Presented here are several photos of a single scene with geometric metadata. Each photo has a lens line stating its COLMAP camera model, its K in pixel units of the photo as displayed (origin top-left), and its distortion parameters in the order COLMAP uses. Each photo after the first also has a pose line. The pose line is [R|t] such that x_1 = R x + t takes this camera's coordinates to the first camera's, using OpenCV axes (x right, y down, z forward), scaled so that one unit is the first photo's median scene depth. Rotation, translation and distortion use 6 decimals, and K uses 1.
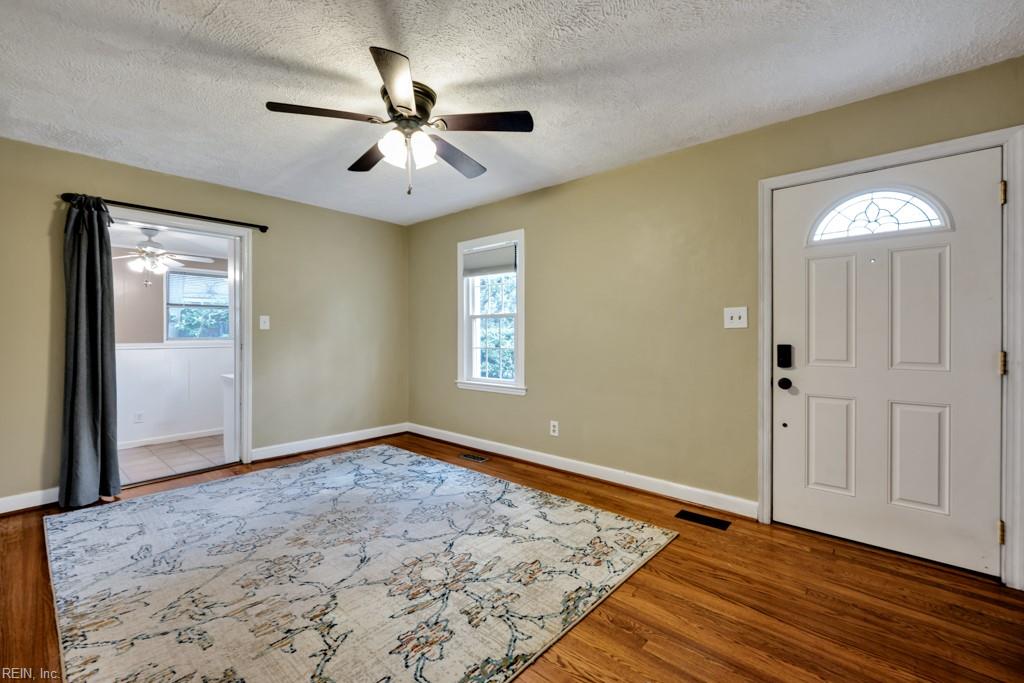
lens RADIAL K [[420.0, 0, 534.8], [0, 420.0, 336.7], [0, 0, 1]] dist [-0.001544, -0.002211]
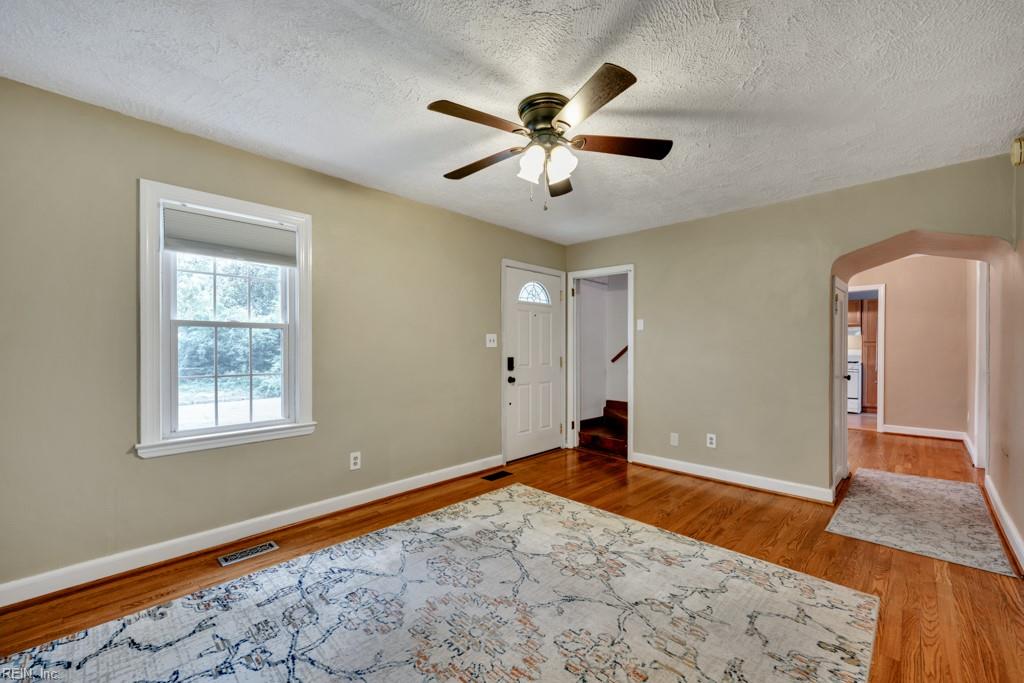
lens RADIAL K [[420.0, 0, 492.5], [0, 420.0, 340.4], [0, 0, 1]] dist [-0.001544, -0.002211]
pose [[0.098322, 0.019158, 0.994970, -1.141445], [0.005599, 0.999788, -0.019804, -0.016755], [-0.995139, 0.007518, 0.098194, 0.904313]]
